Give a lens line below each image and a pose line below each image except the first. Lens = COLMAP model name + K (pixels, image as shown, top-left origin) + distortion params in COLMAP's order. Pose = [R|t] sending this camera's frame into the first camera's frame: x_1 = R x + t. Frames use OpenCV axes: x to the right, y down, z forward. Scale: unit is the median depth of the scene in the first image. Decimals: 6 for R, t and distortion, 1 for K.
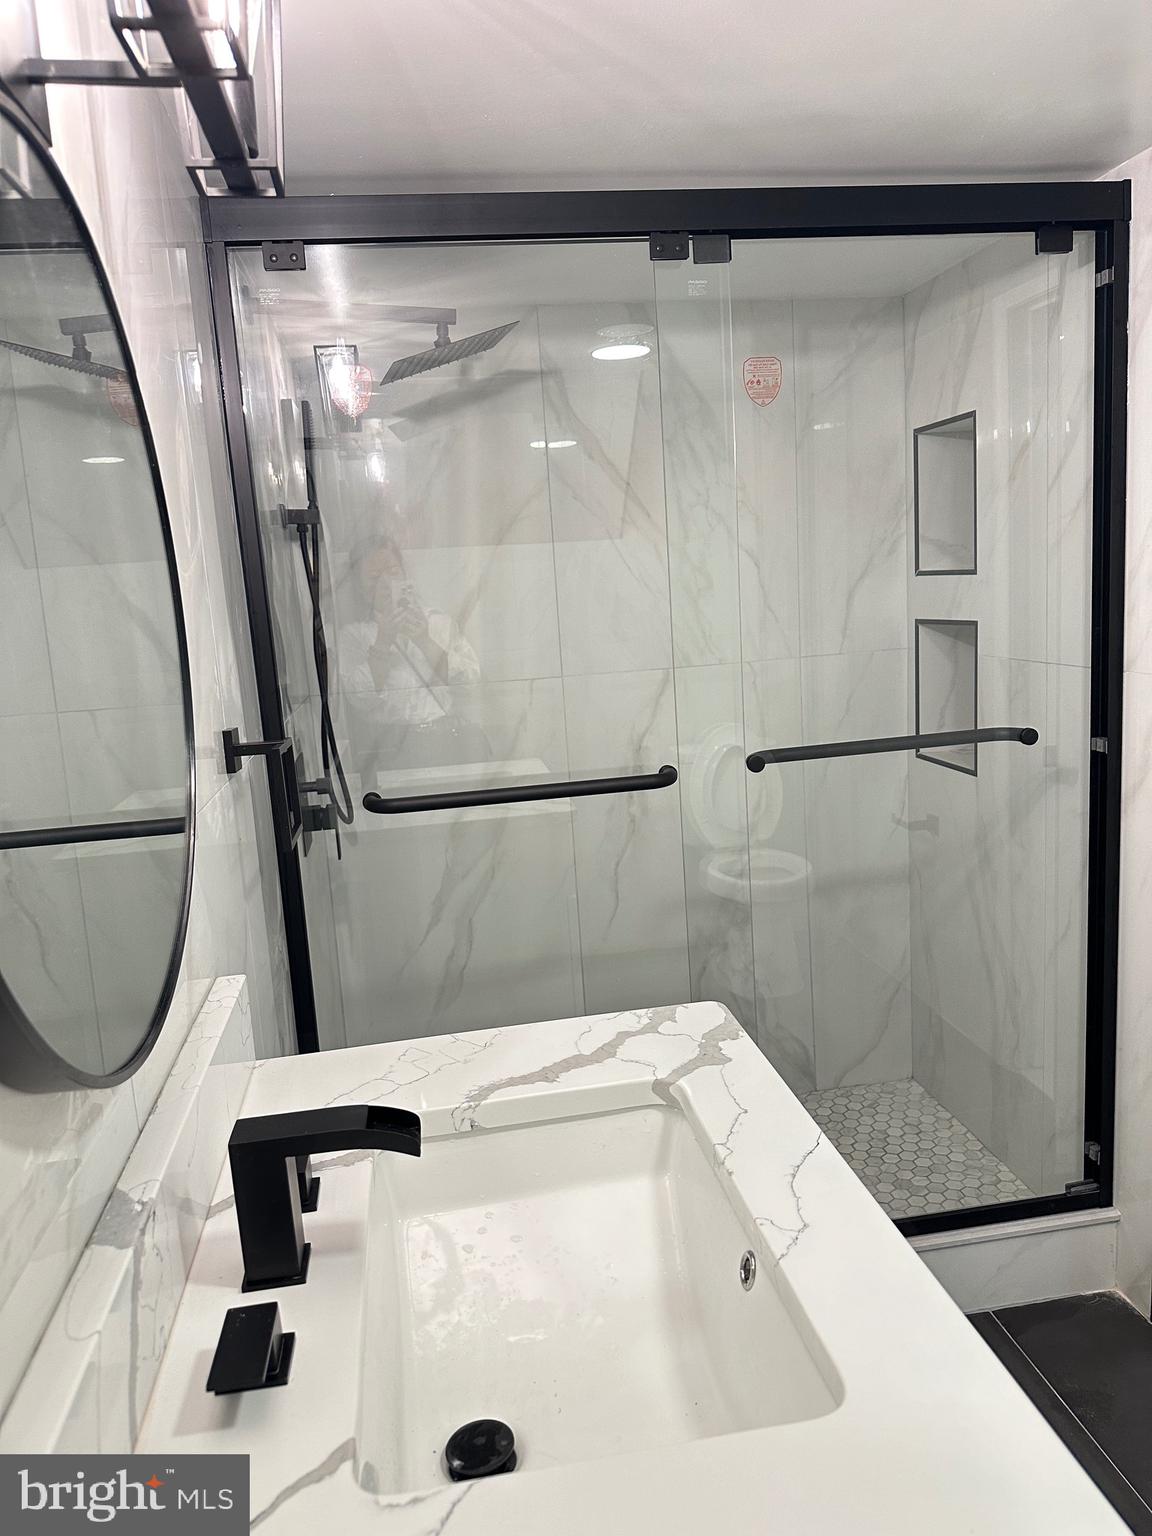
lens RADIAL K [[1077.6, 0, 572.6], [0, 1077.6, 754.5], [0, 0, 1]] dist [0.046453, -0.078502]
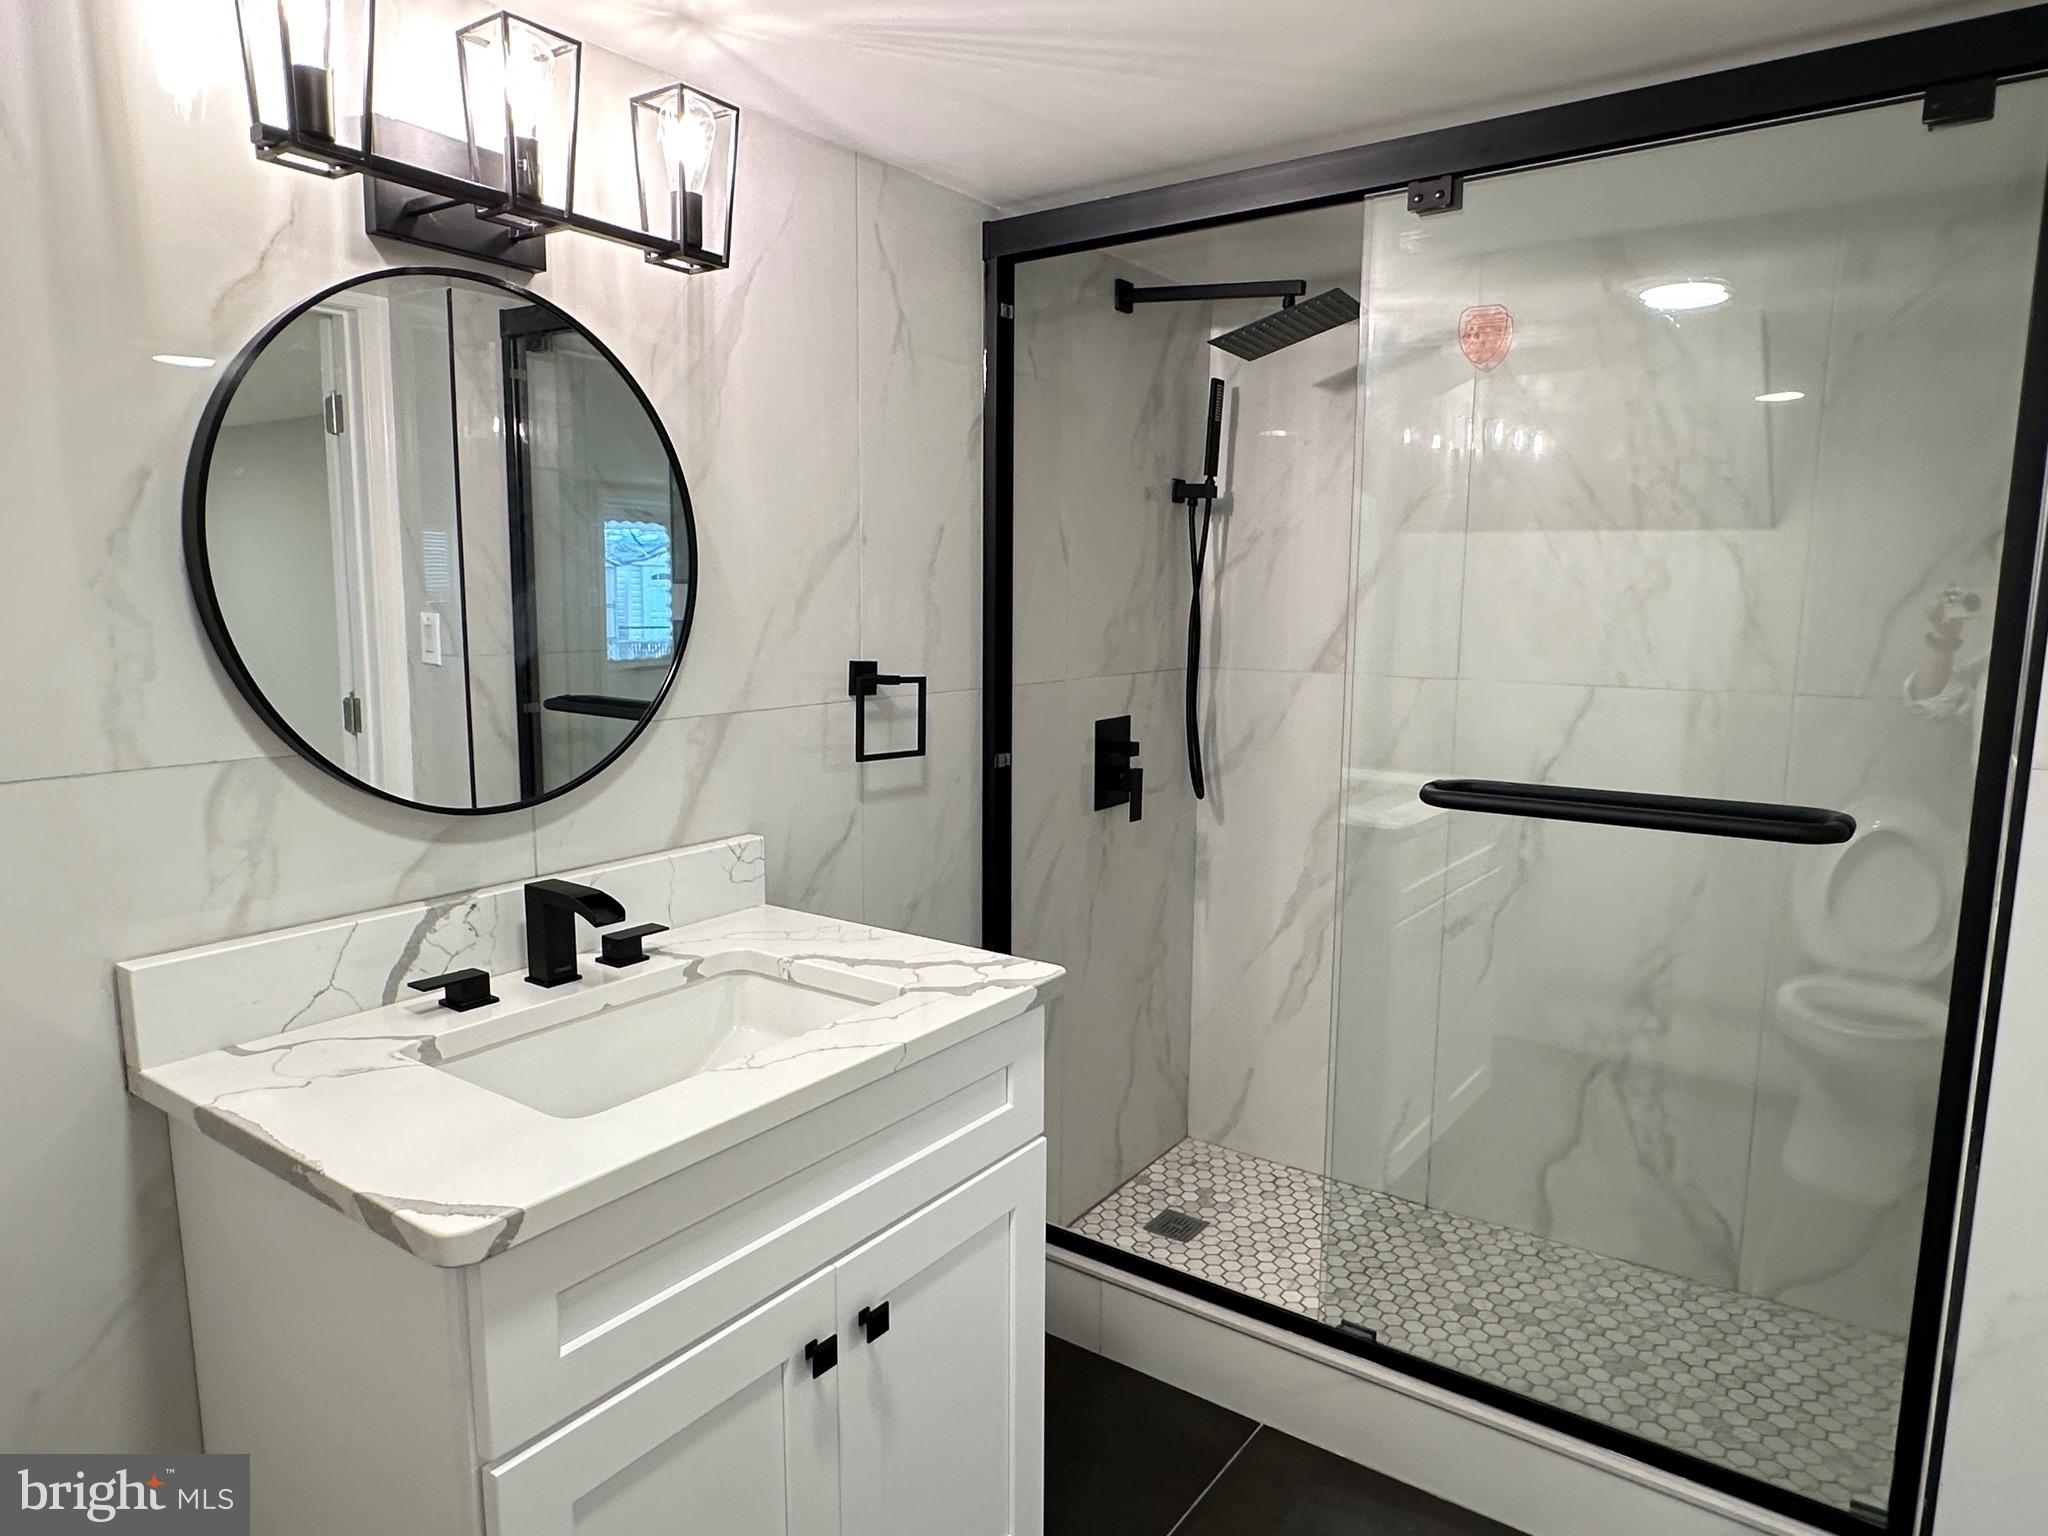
lens RADIAL K [[1274.9, 0, 1026.3], [0, 1274.9, 769.9], [0, 0, 1]] dist [0.017456, -0.001447]
pose [[0.722801, 0.168661, -0.670159, 0.767499], [-0.161635, 0.984121, 0.073346, -0.038688], [0.671888, 0.055307, 0.738585, 0.042378]]
